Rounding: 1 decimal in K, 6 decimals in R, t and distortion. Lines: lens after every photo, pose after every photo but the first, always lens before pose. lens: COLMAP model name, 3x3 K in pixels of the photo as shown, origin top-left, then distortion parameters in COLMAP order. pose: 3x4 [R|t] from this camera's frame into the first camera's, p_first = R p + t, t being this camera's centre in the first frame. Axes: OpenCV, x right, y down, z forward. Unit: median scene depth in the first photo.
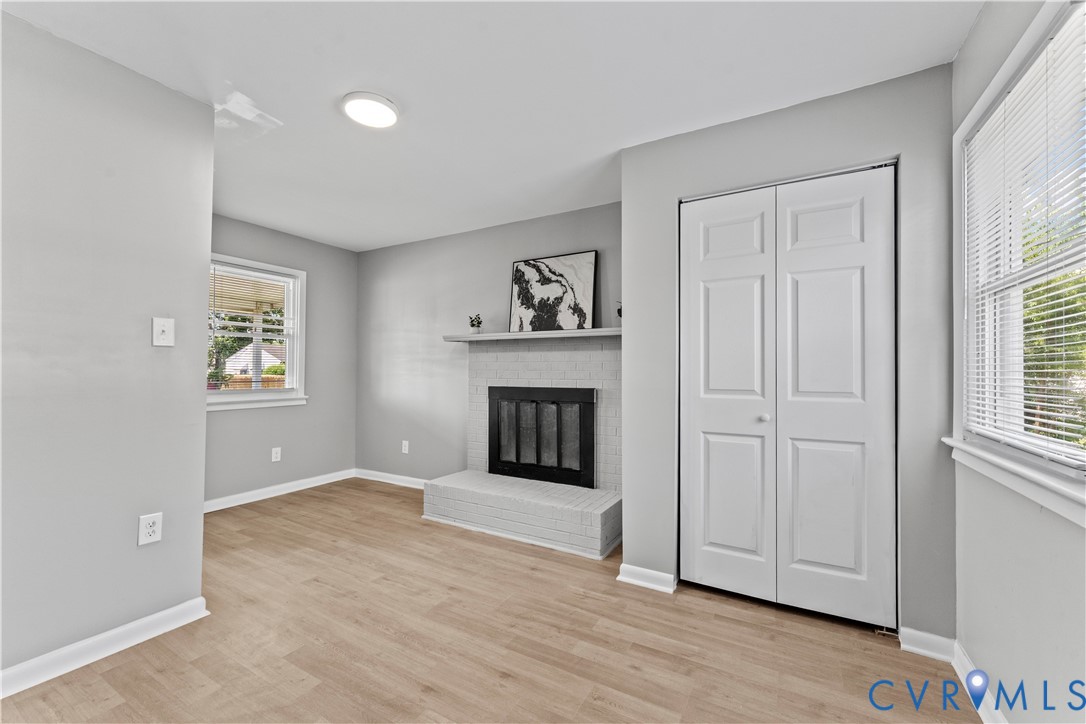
lens RADIAL K [[436.7, 0, 538.1], [0, 436.7, 364.5], [0, 0, 1]] dist [-0.001570, 0.000310]
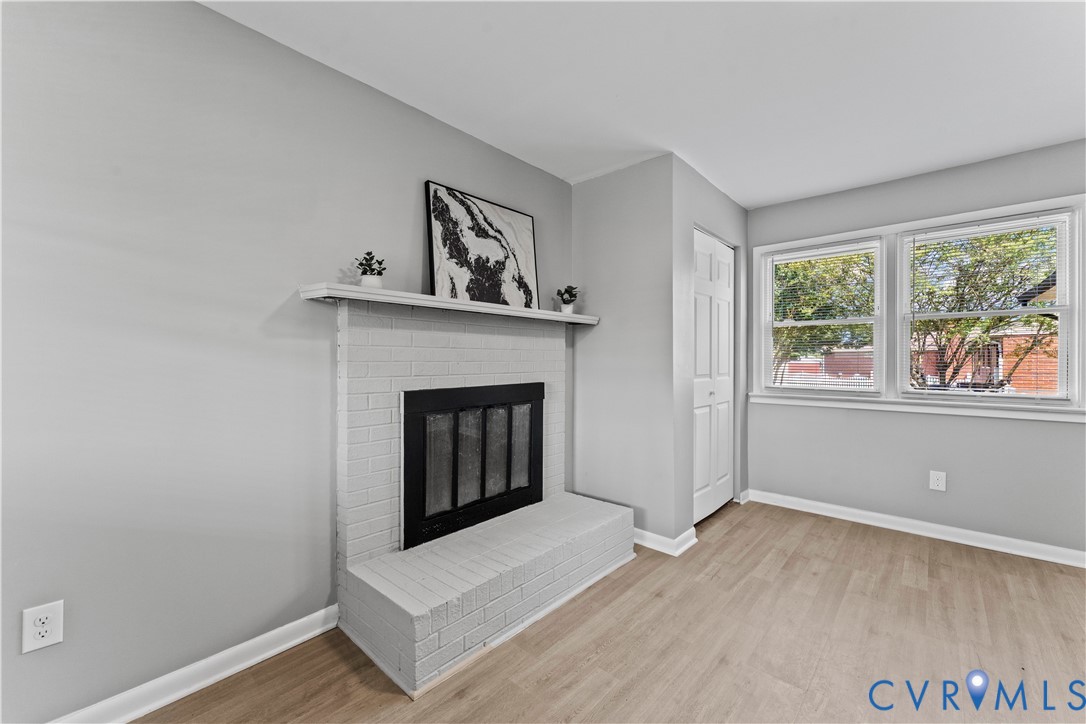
lens RADIAL K [[436.7, 0, 540.5], [0, 436.7, 359.0], [0, 0, 1]] dist [-0.001570, 0.000310]
pose [[0.212985, -0.002863, 0.977051, -0.653485], [-0.013894, 0.999886, 0.005959, 0.004570], [-0.976957, -0.014845, 0.212921, 0.772426]]
